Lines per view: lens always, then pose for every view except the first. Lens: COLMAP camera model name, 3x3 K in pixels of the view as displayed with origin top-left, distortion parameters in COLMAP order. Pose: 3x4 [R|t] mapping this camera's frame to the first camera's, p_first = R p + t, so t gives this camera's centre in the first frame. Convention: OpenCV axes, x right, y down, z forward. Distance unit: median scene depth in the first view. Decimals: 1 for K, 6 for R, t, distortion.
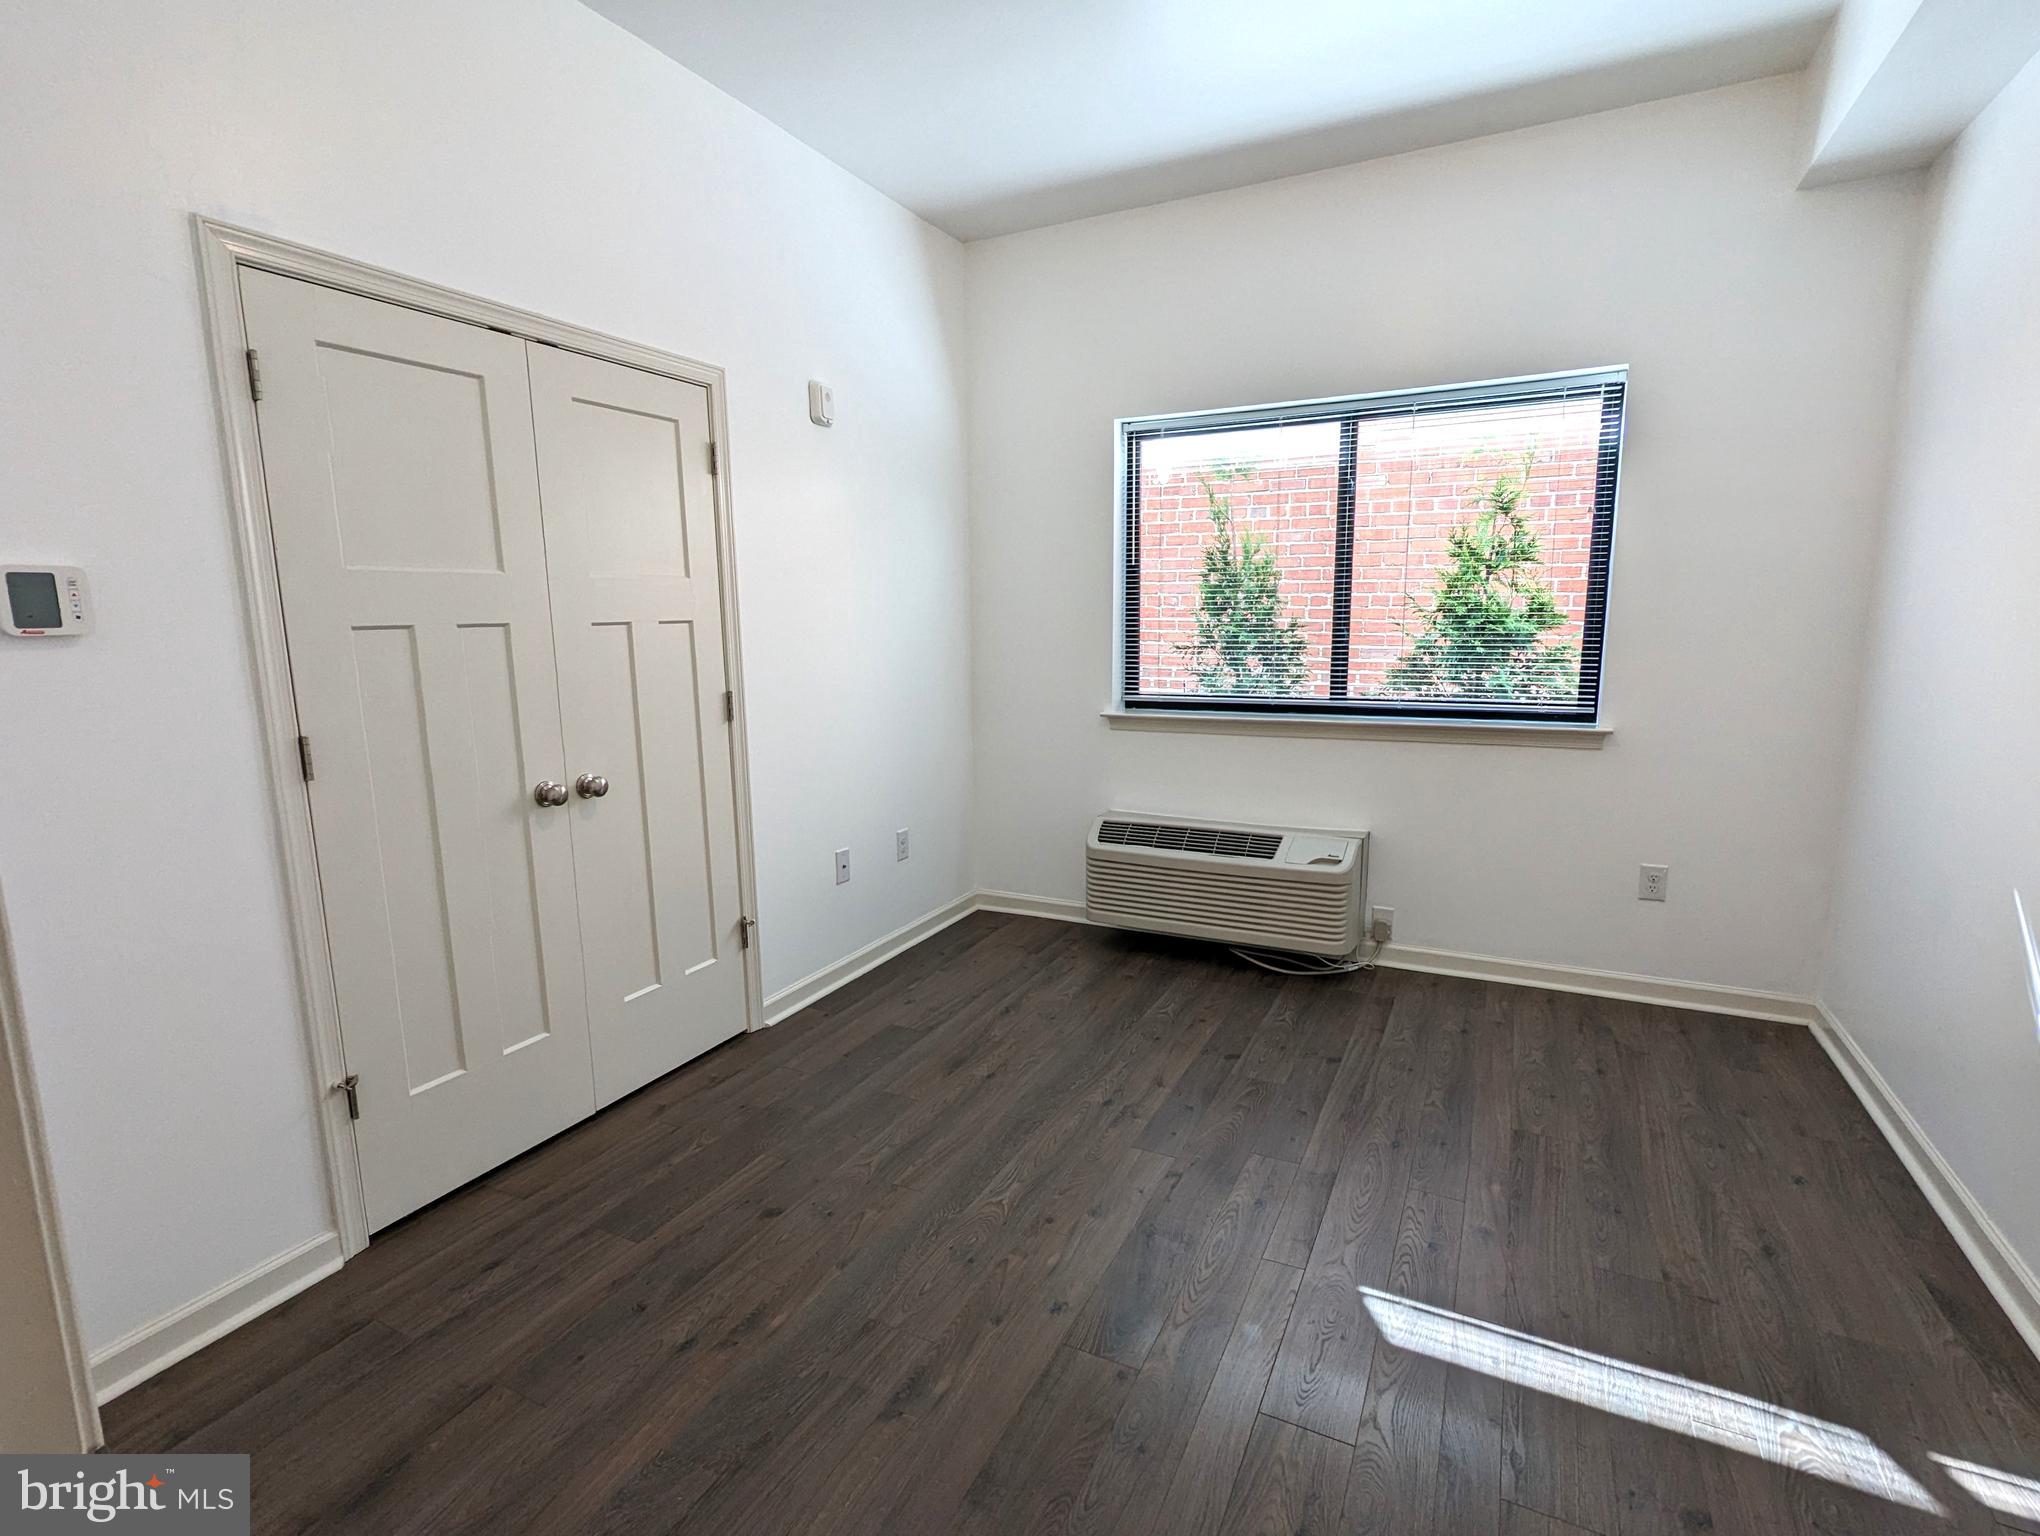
lens RADIAL K [[996.2, 0, 997.3], [0, 996.2, 802.0], [0, 0, 1]] dist [0.003422, -0.002341]
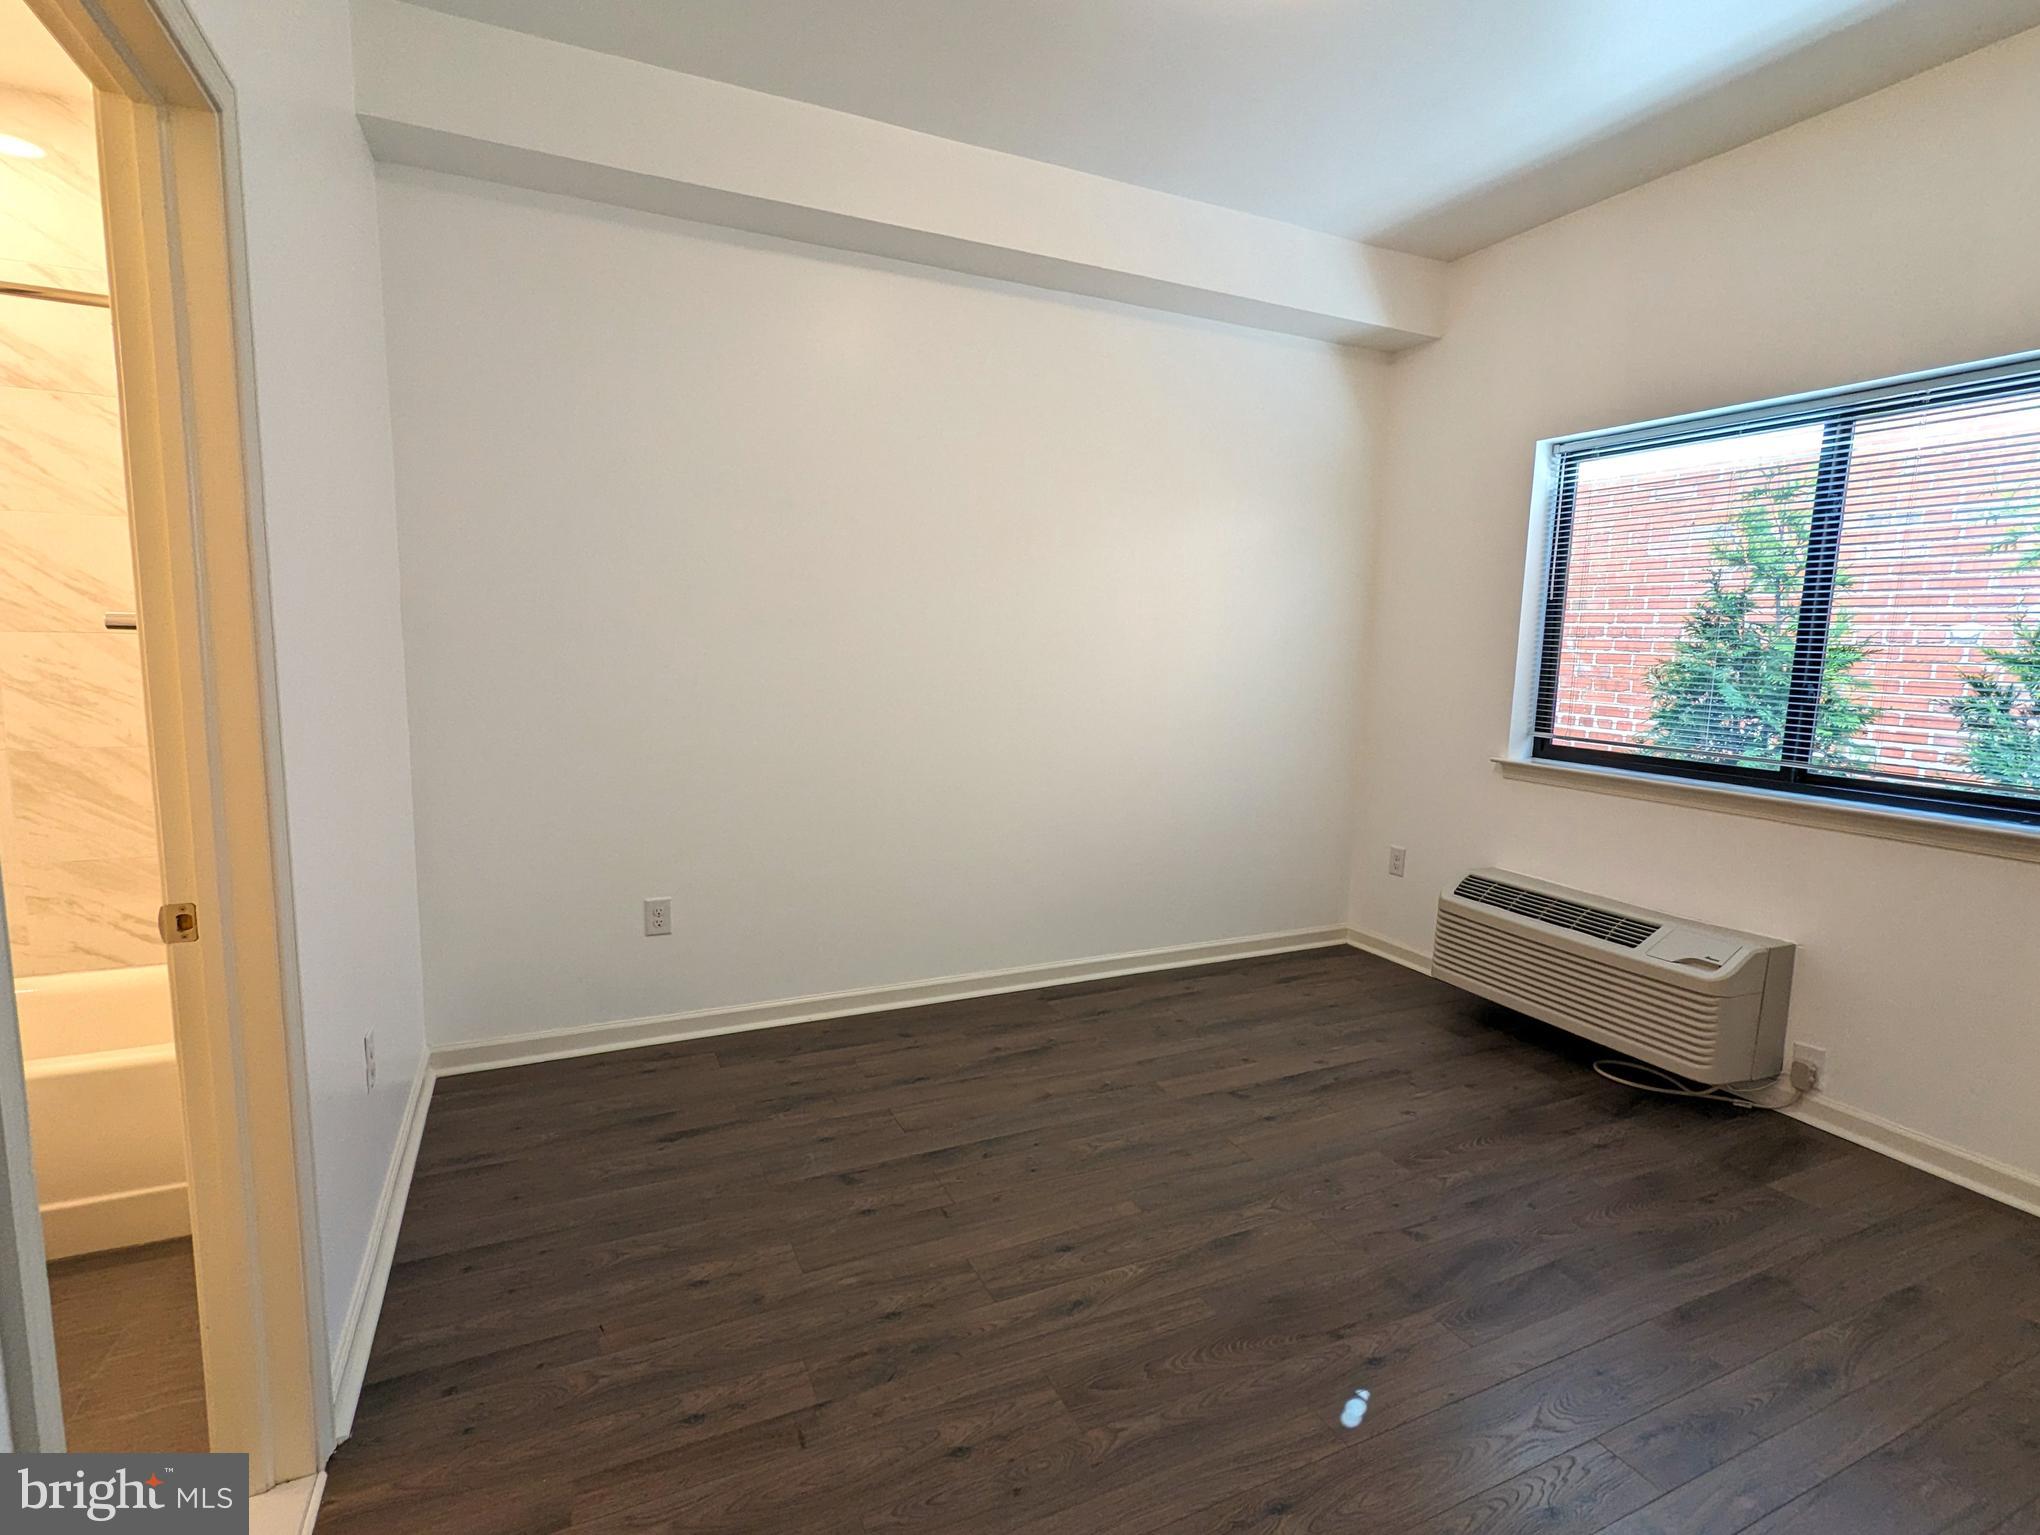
lens RADIAL K [[996.2, 0, 999.2], [0, 996.2, 782.2], [0, 0, 1]] dist [0.003422, -0.002341]
pose [[0.789256, 0.123347, -0.601549, 0.323522], [-0.151533, 0.988445, 0.003863, -0.002573], [0.595074, 0.088106, 0.798827, 0.002720]]
